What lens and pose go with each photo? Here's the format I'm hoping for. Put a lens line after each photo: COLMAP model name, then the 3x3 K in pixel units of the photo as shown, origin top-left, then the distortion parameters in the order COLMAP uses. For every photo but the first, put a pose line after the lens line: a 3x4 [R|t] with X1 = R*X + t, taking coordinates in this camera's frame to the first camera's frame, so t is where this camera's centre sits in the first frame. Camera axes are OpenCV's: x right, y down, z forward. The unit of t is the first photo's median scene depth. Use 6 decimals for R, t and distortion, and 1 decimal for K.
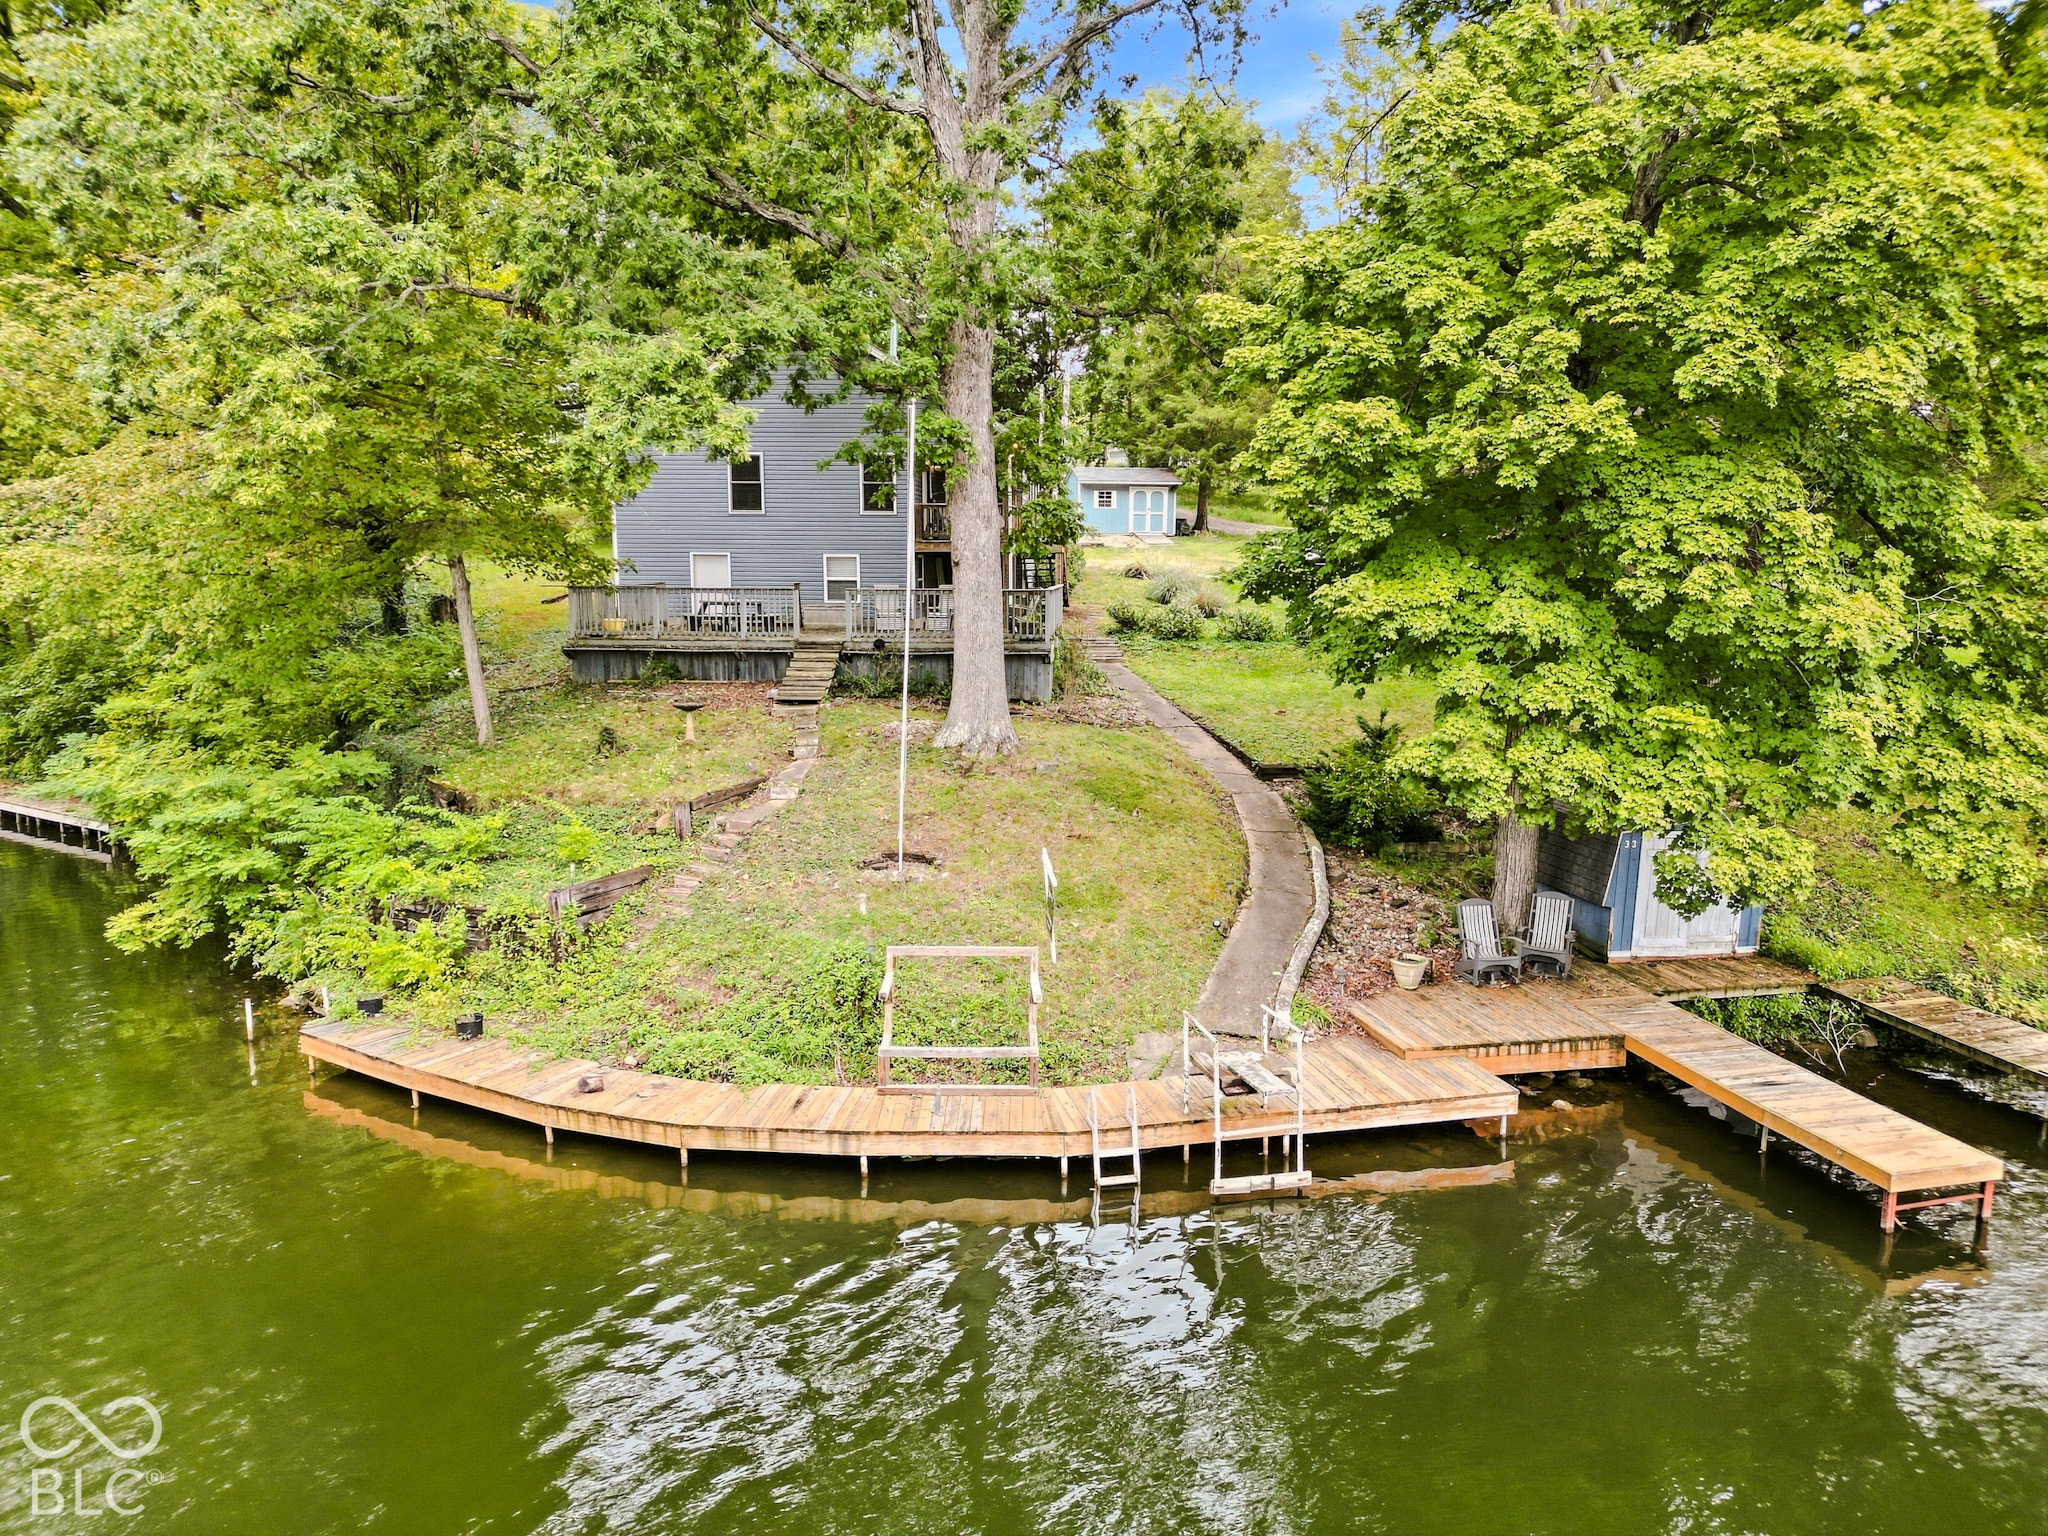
lens RADIAL K [[1482.2, 0, 1030.8], [0, 1482.2, 722.8], [0, 0, 1]] dist [0.072937, -0.078408]
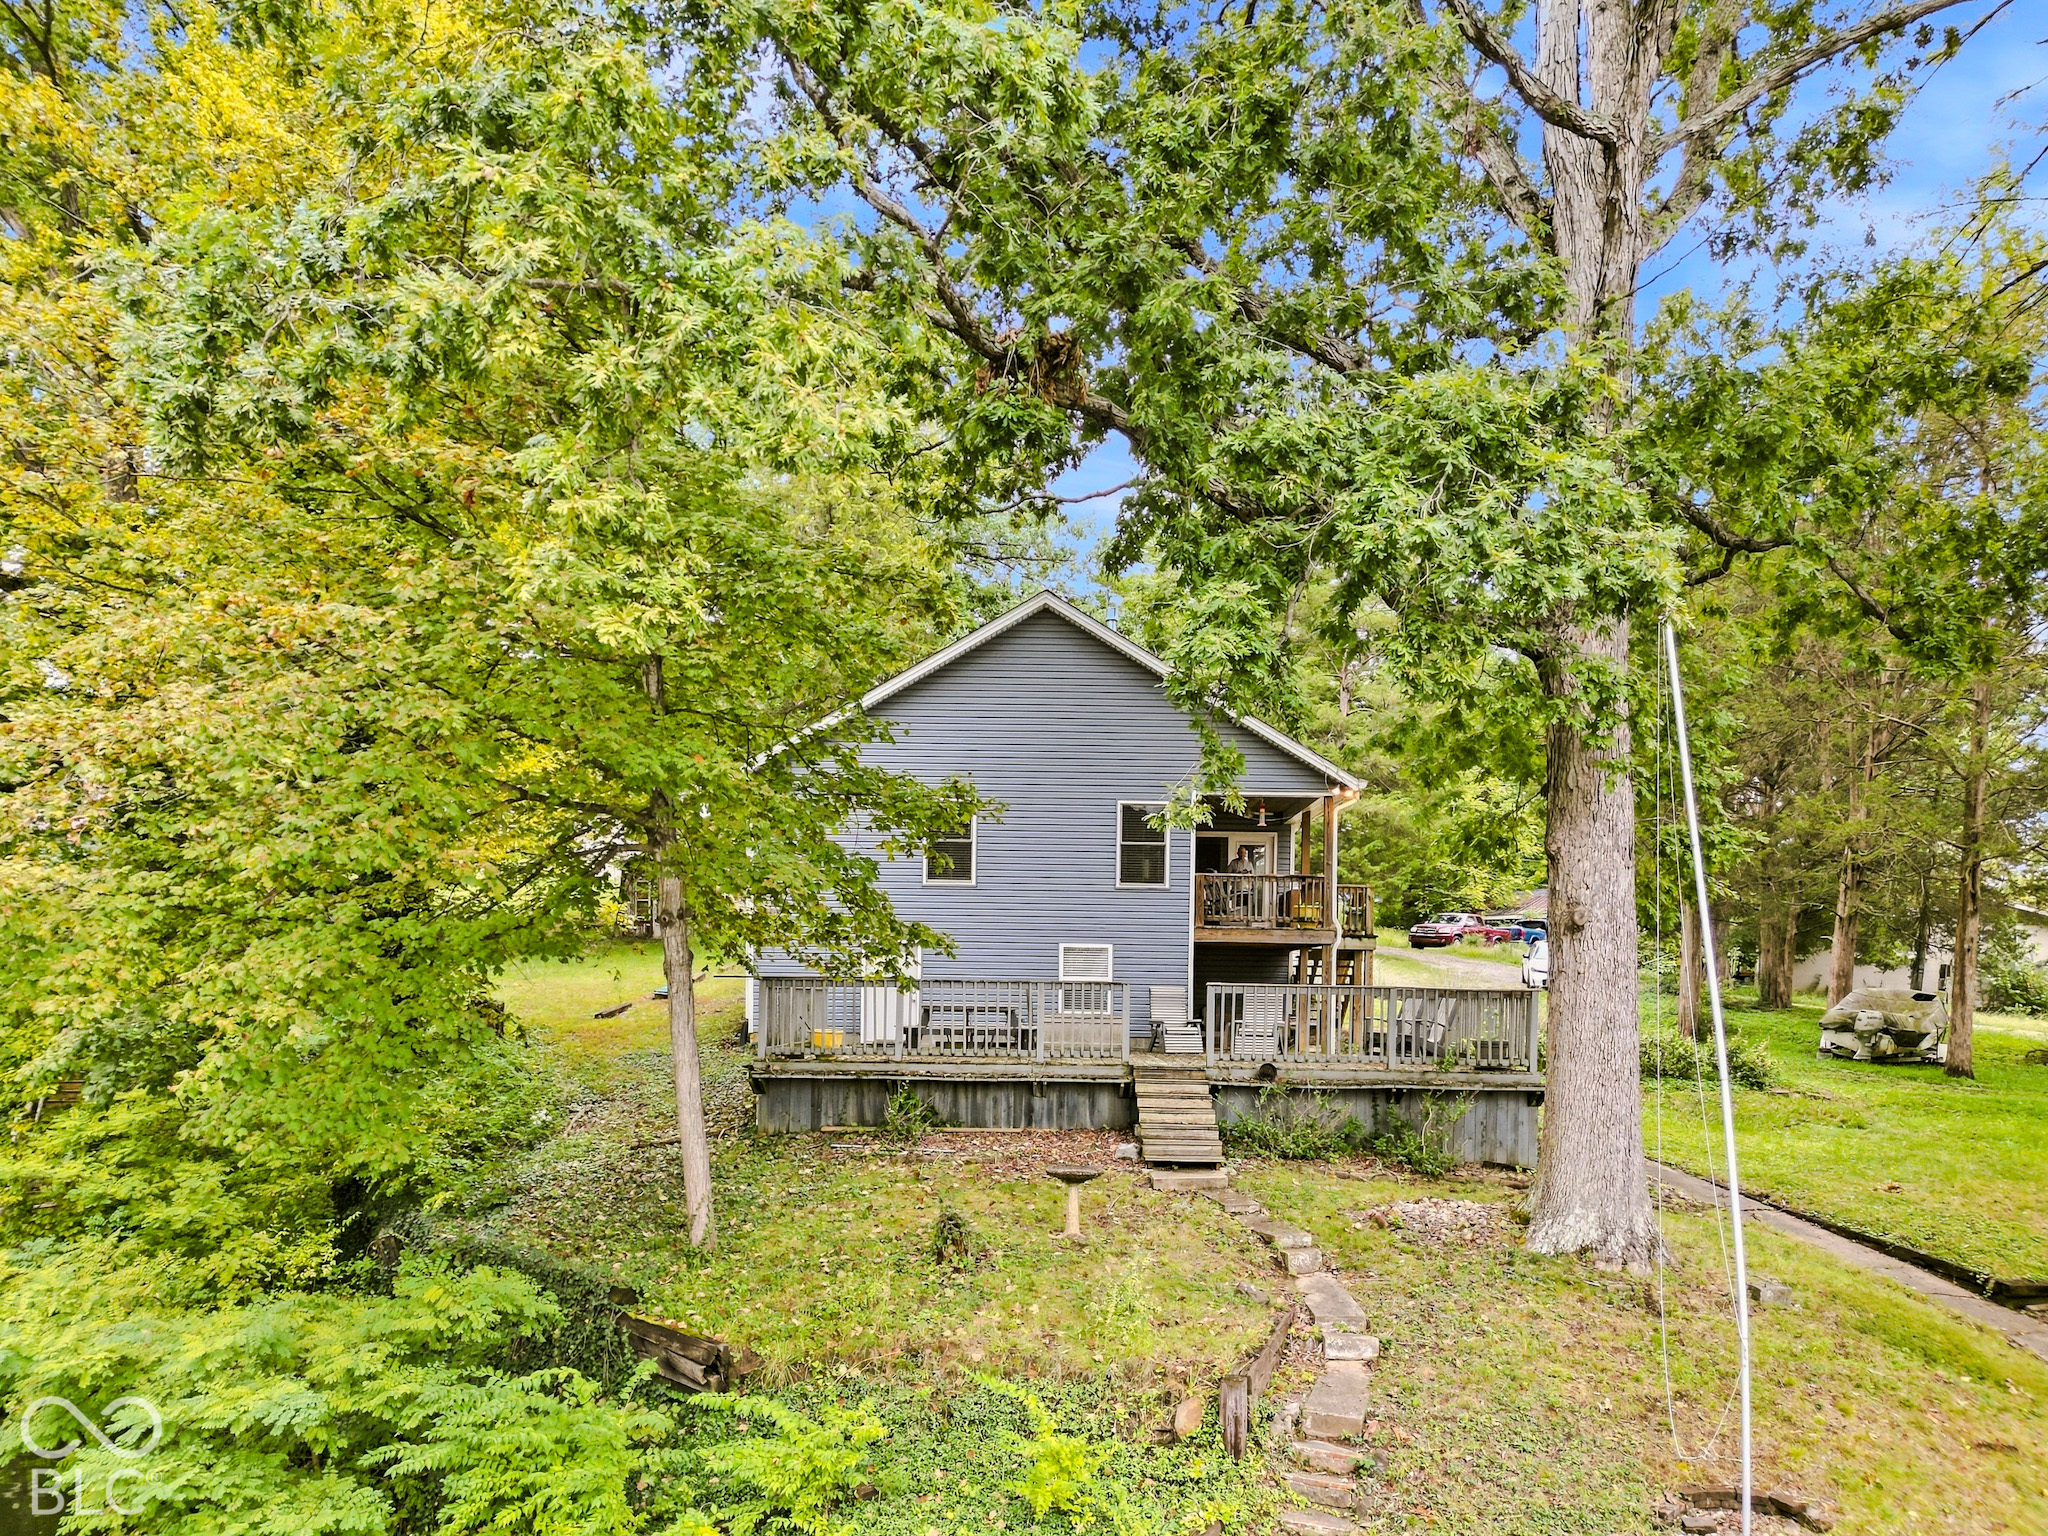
lens RADIAL K [[1558.6, 0, 1015.1], [0, 1558.6, 1003.8], [0, 0, 1]] dist [0.088170, -0.102001]
pose [[0.997105, 0.010080, 0.075367, -0.256268], [-0.001751, 0.993955, -0.109773, -0.008968], [-0.076018, 0.109323, 0.991095, 0.353667]]
